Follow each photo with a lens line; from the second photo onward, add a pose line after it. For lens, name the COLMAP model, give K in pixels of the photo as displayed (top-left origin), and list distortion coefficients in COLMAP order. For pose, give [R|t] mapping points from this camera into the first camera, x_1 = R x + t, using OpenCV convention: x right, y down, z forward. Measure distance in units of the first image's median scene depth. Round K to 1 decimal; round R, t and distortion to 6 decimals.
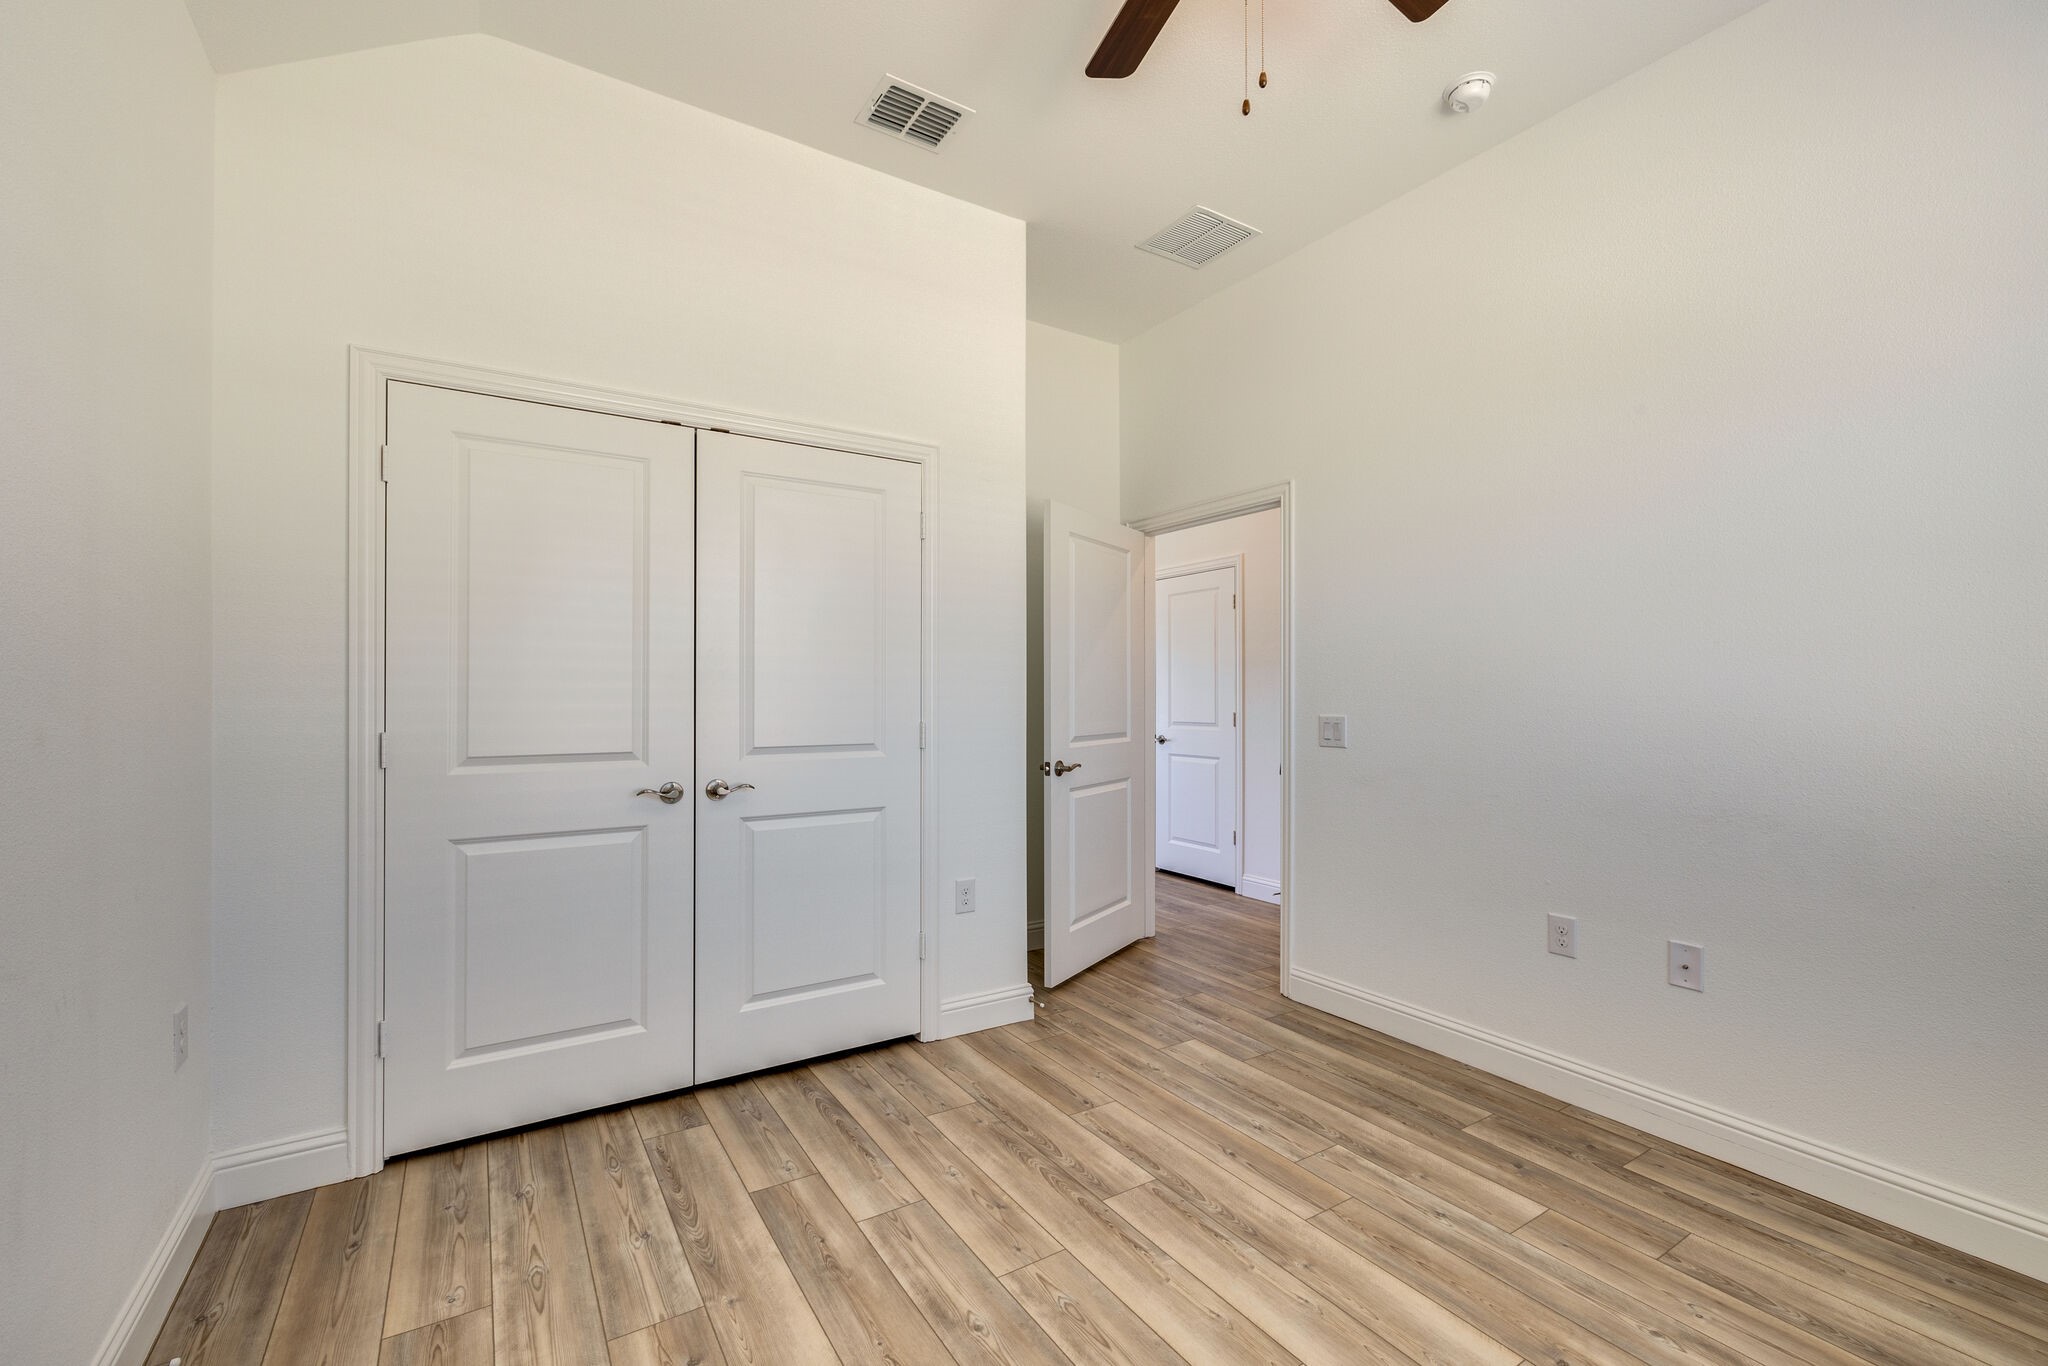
lens RADIAL K [[870.5, 0, 1021.7], [0, 870.5, 692.7], [0, 0, 1]] dist [-0.002711, -0.000414]
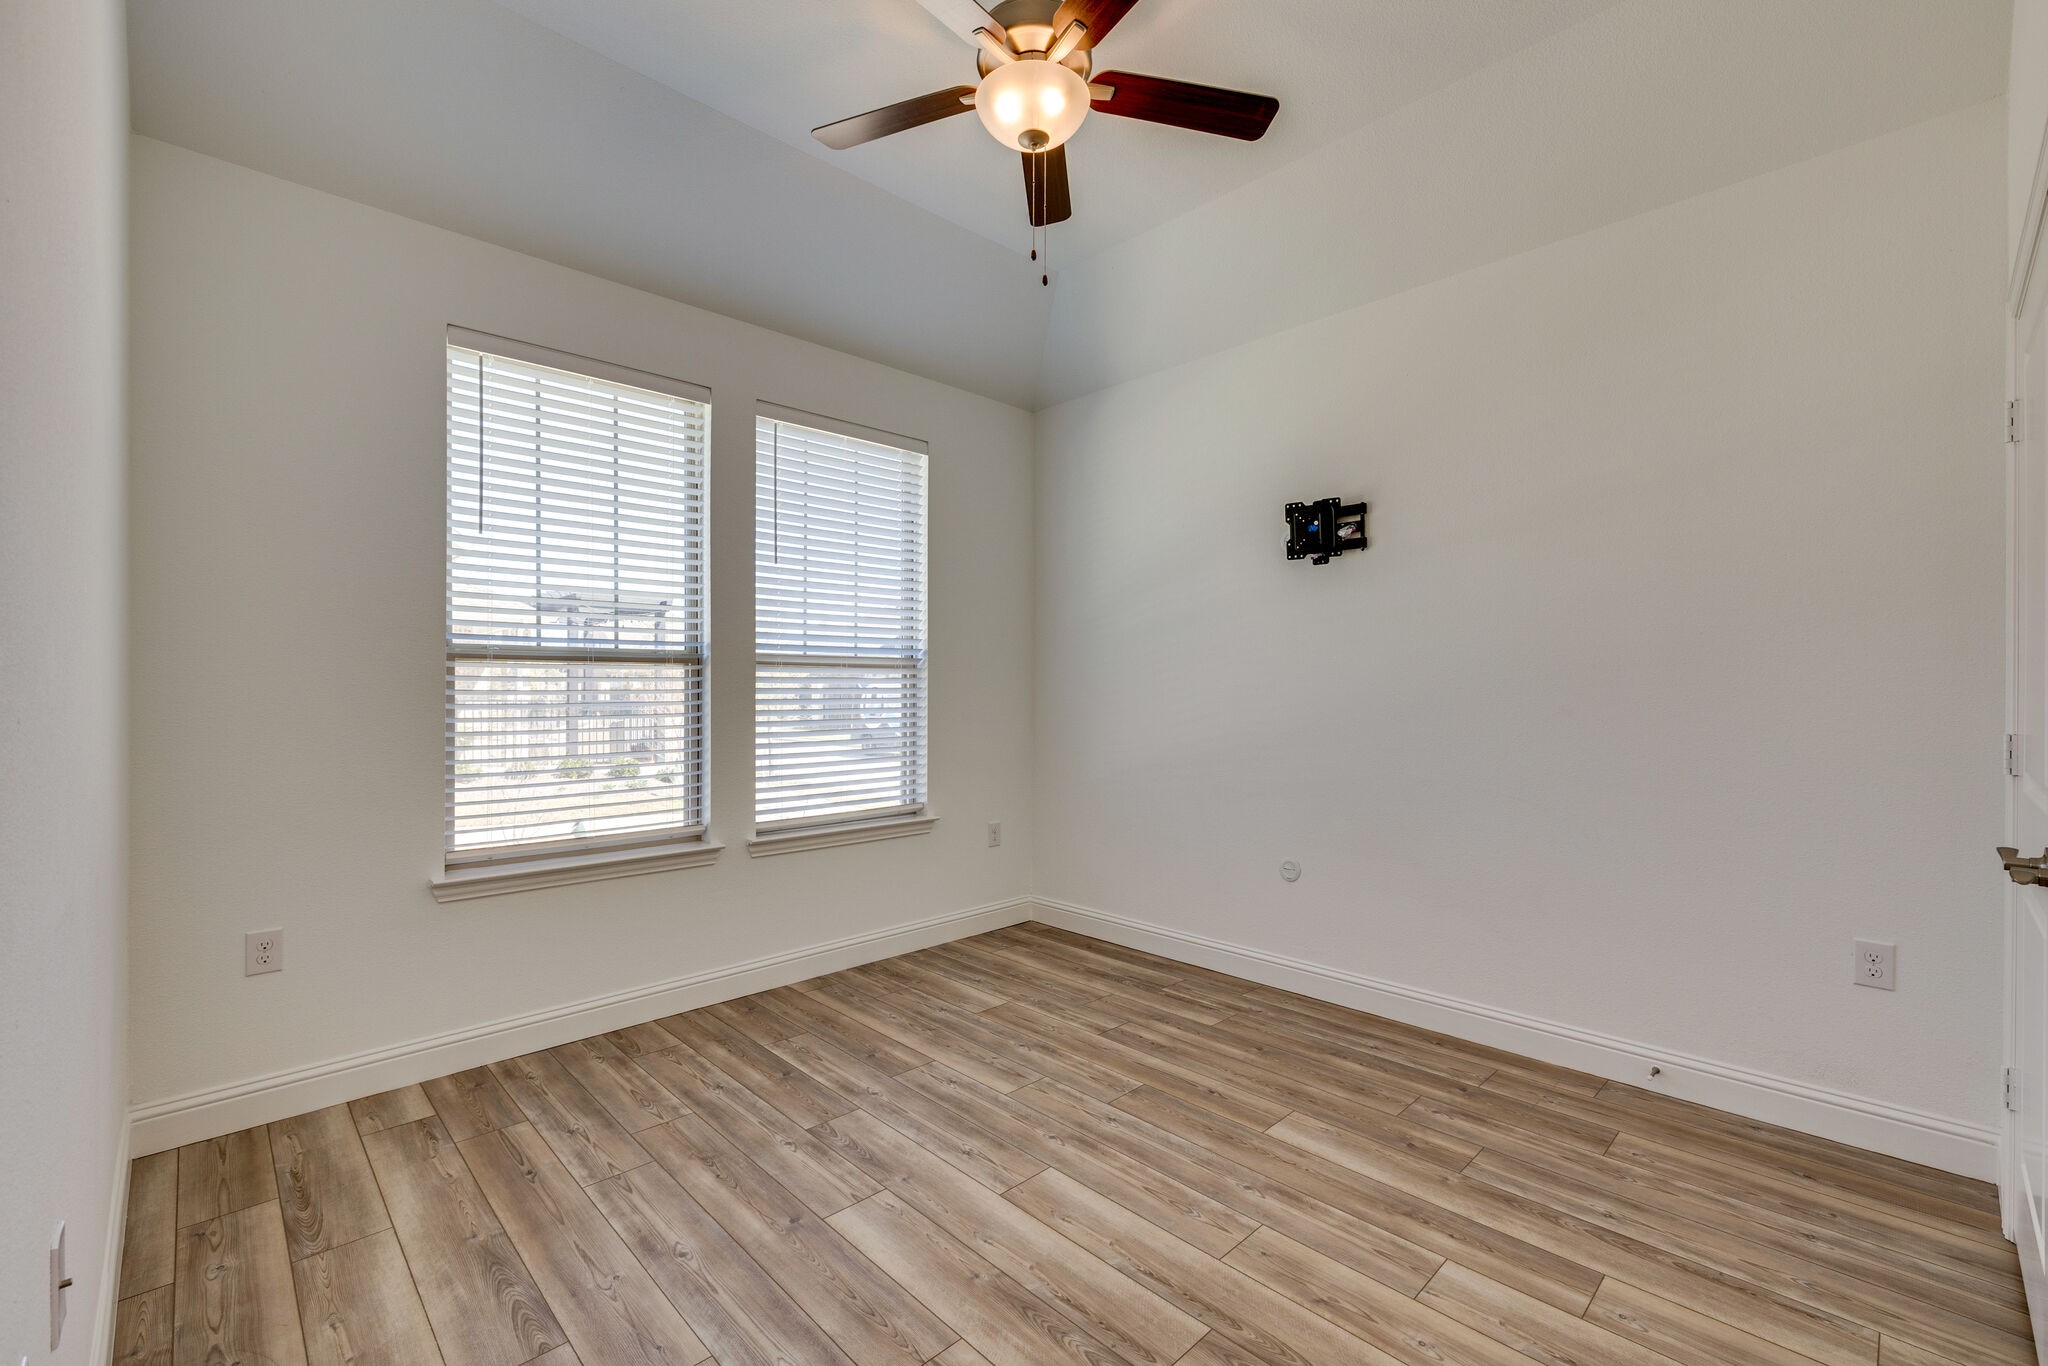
lens RADIAL K [[870.5, 0, 1024.7], [0, 870.5, 673.0], [0, 0, 1]] dist [-0.002711, -0.000414]
pose [[-0.980684, -0.008263, -0.195426, 0.456565], [-0.003737, 0.999716, -0.023516, 0.011194], [0.195565, -0.022332, -0.980437, 1.919282]]
